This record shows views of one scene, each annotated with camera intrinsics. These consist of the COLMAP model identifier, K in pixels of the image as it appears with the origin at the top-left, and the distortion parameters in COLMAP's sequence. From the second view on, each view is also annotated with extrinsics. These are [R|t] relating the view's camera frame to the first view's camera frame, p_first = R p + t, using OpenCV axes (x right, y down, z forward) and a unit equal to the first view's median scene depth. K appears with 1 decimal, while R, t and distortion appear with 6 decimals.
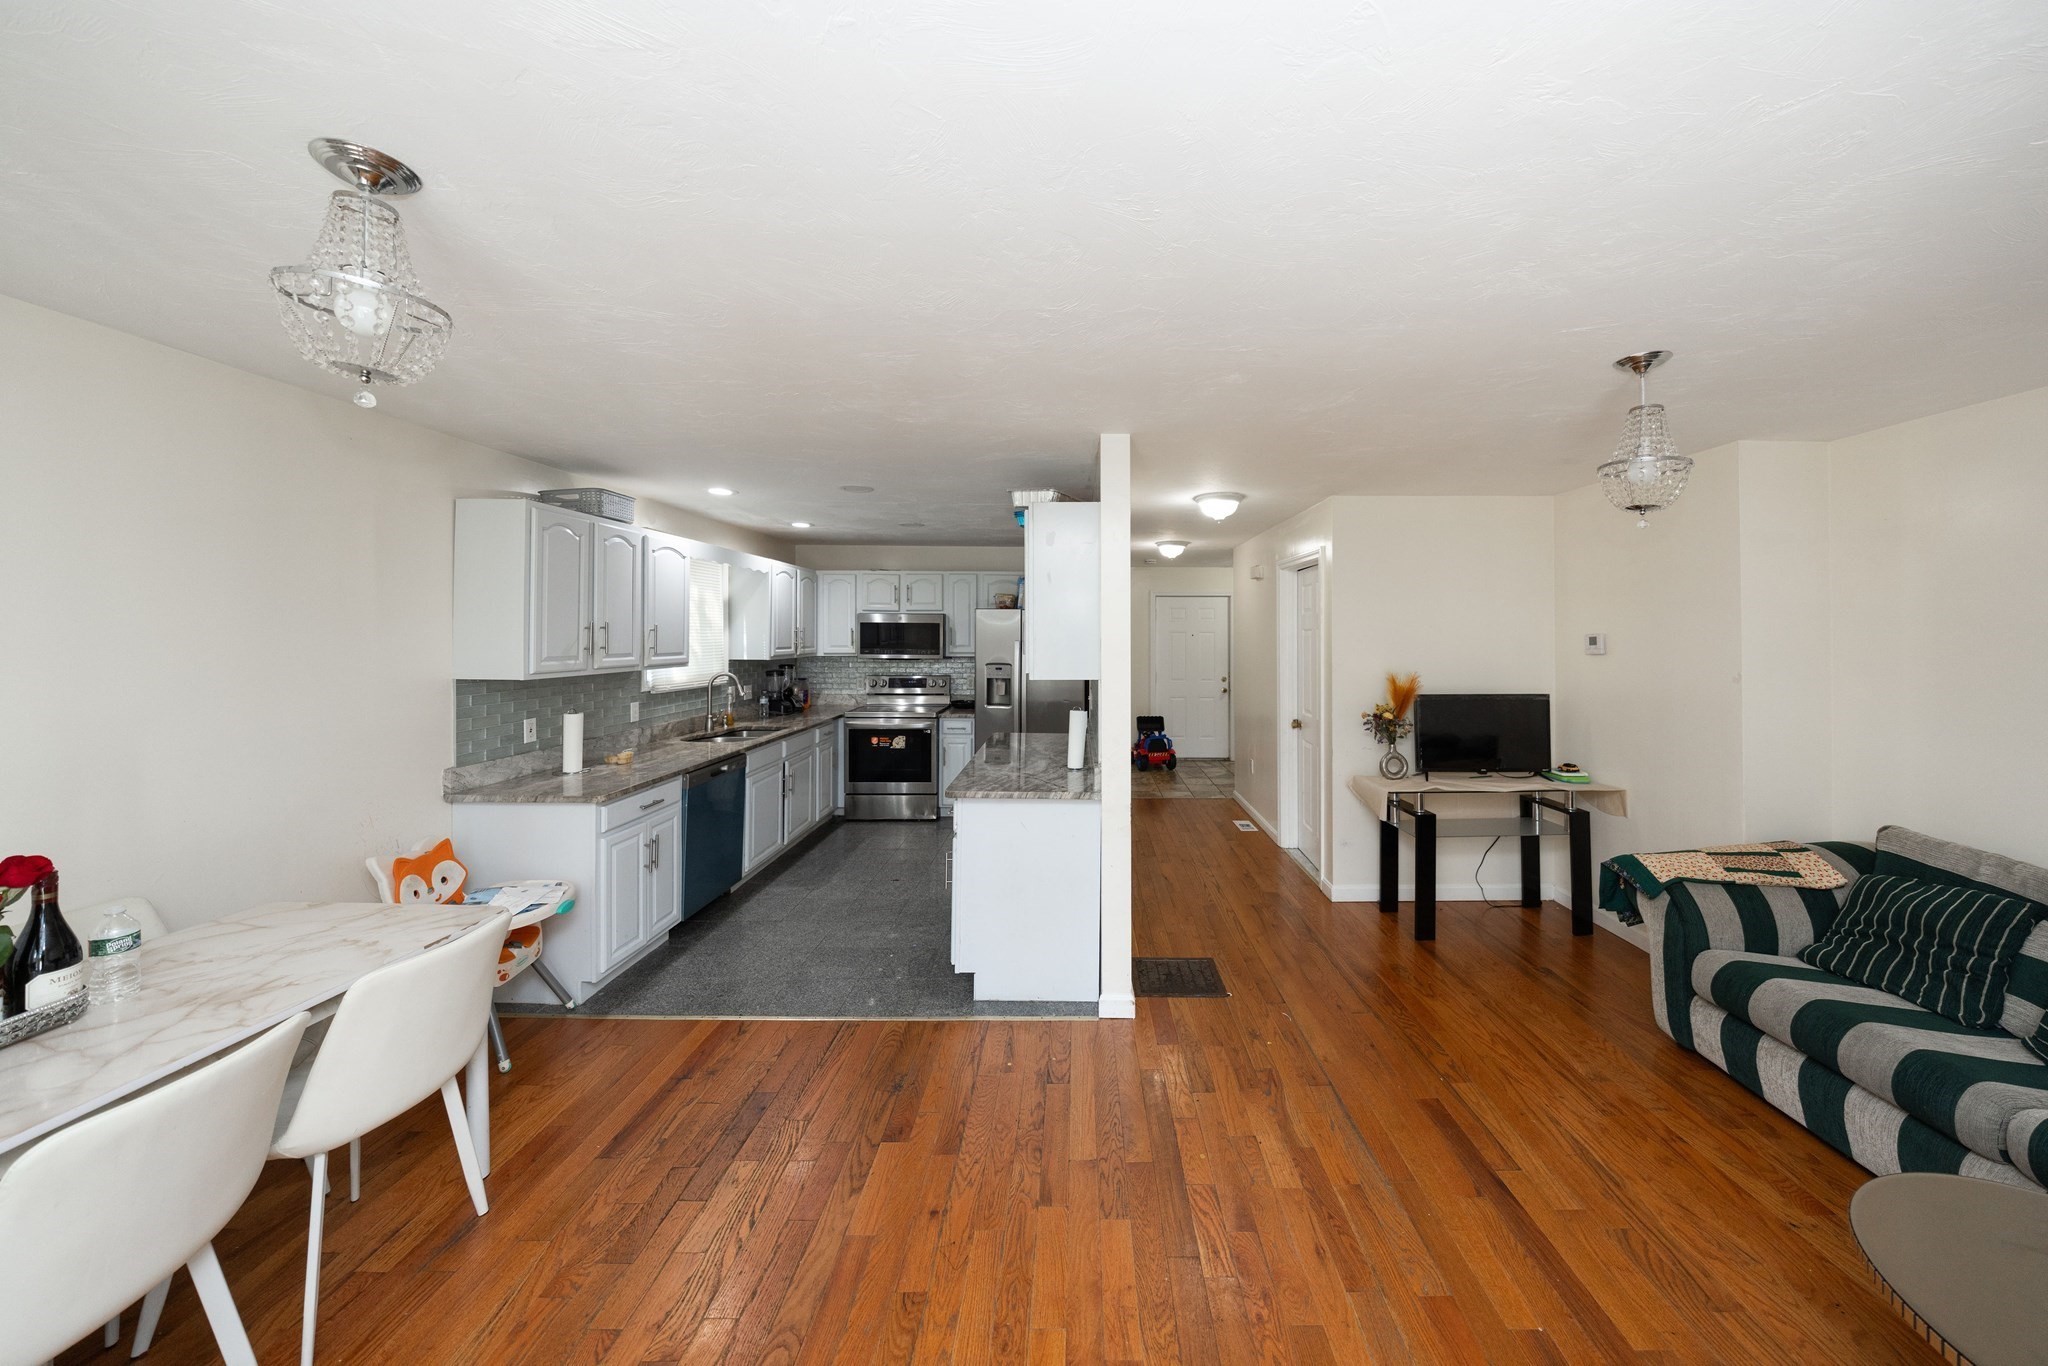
lens RADIAL K [[696.4, 0, 1081.7], [0, 696.4, 632.4], [0, 0, 1]] dist [-0.008634, -0.000043]
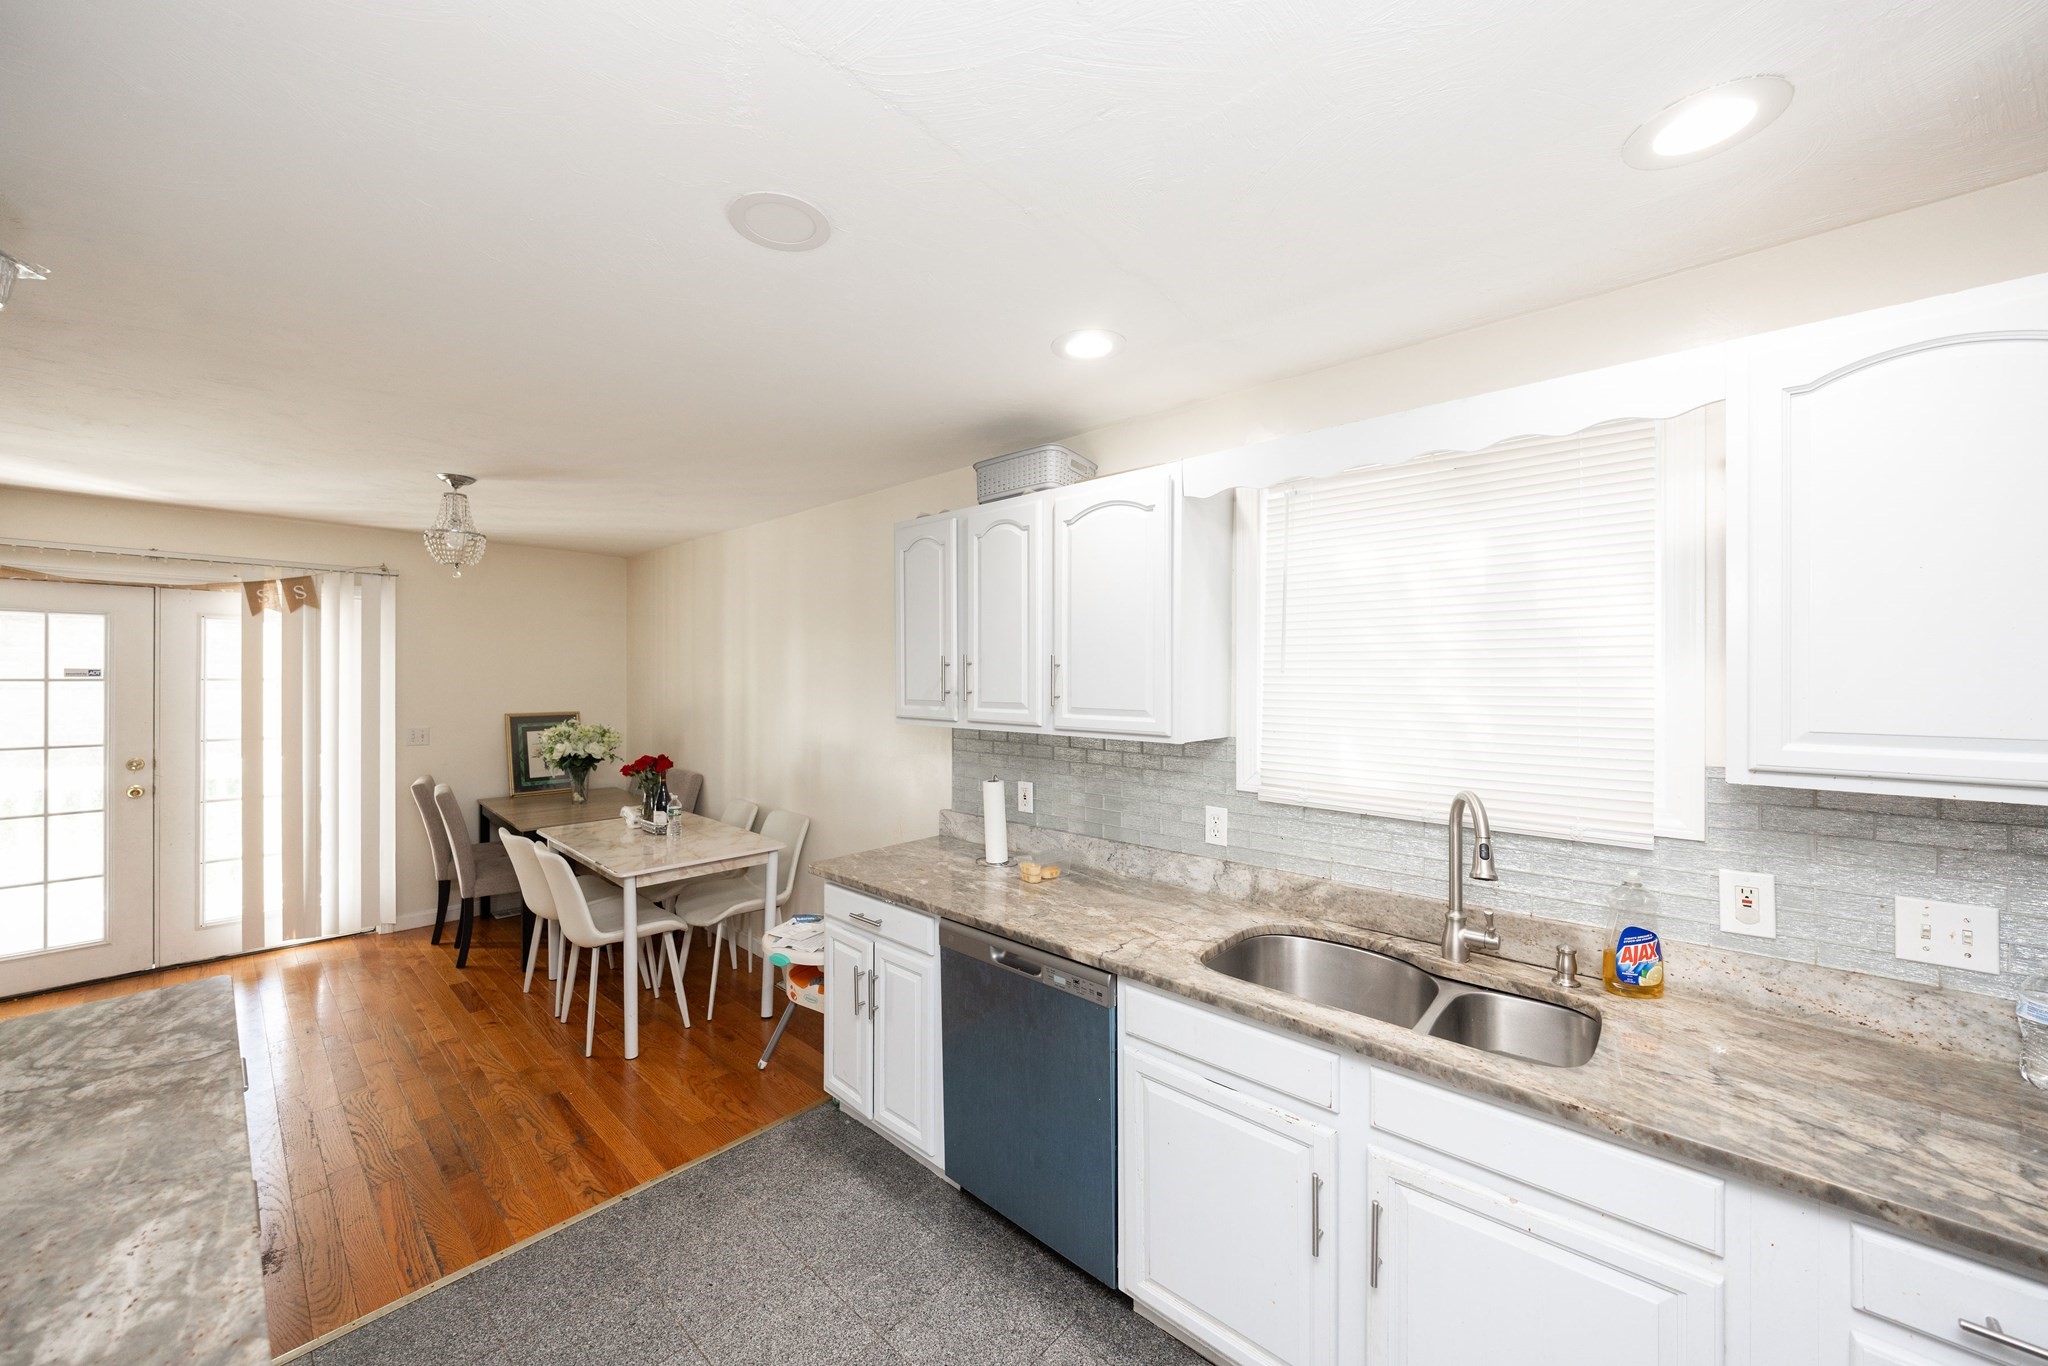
lens RADIAL K [[752.4, 0, 1024.0], [0, 752.4, 683.0], [0, 0, 1]] dist [-0.000047, -0.000135]
pose [[-0.686892, 0.002666, -0.726755, -0.143025], [-0.001478, 0.999986, 0.005065, 0.006975], [0.726758, 0.004553, -0.686878, 1.265313]]
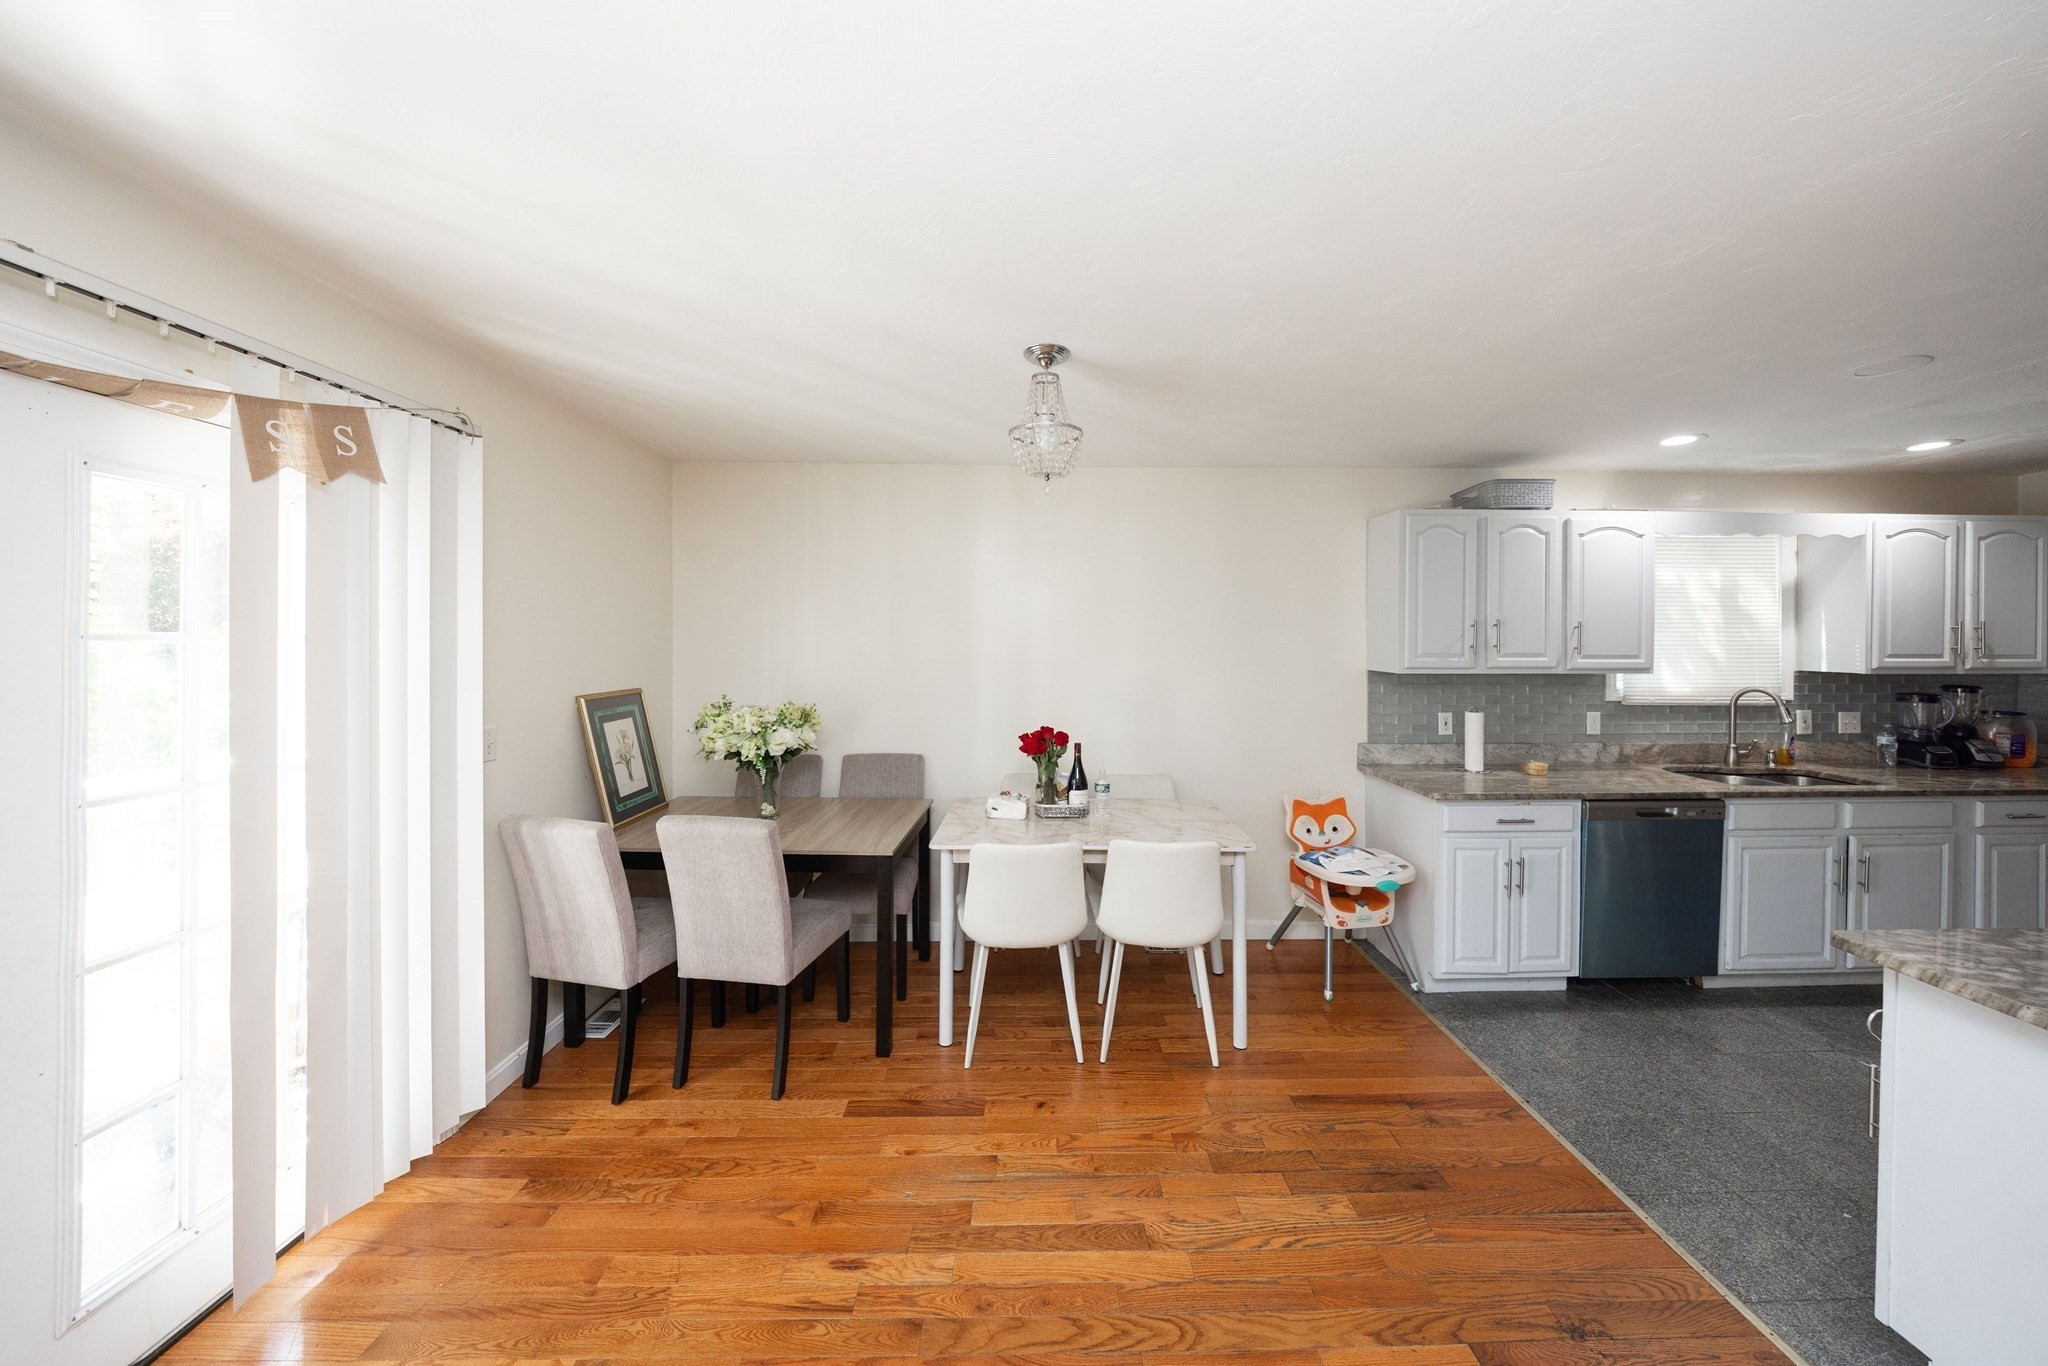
lens RADIAL K [[697.4, 0, 1029.5], [0, 697.4, 640.1], [0, 0, 1]] dist [-0.001599, -0.000196]
pose [[0.017914, 0.002076, -0.999837, 0.210462], [-0.000561, 0.999998, 0.002066, 0.009764], [0.999839, 0.000523, 0.017915, 0.279451]]
